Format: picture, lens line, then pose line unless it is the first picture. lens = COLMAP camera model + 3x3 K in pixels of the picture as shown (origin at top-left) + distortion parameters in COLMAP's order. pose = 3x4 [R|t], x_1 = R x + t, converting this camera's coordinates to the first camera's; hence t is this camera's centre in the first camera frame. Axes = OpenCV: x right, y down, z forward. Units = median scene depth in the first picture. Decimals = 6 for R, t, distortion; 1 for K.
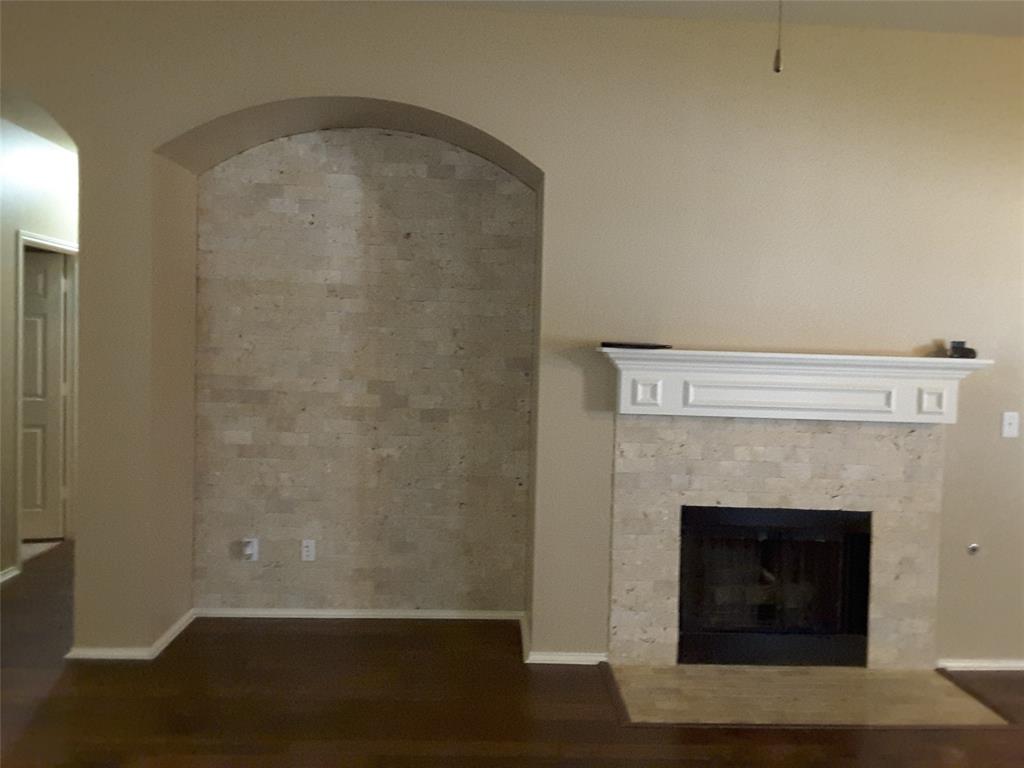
lens RADIAL K [[826.8, 0, 510.8], [0, 826.8, 395.0], [0, 0, 1]] dist [0.093943, -0.156701]
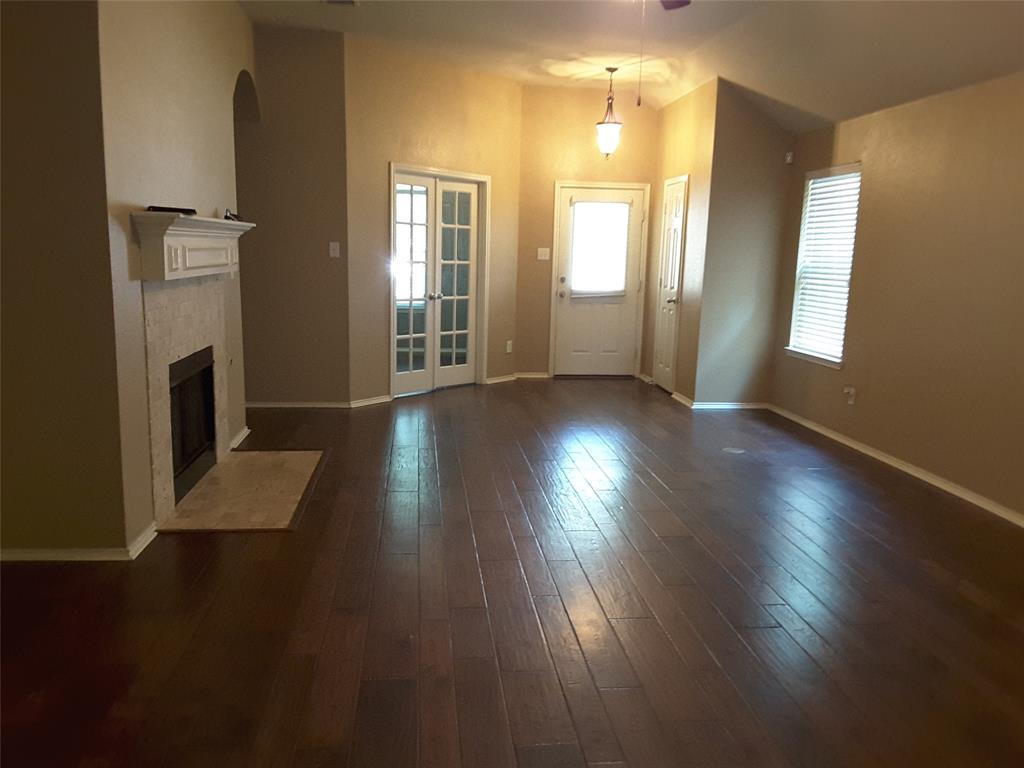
lens RADIAL K [[826.8, 0, 510.8], [0, 826.8, 395.0], [0, 0, 1]] dist [0.093943, -0.156701]
pose [[-0.053204, -0.212658, 0.975677, -0.893716], [0.037904, 0.975927, 0.214779, -0.043991], [-0.997864, 0.048410, -0.043862, 0.622447]]
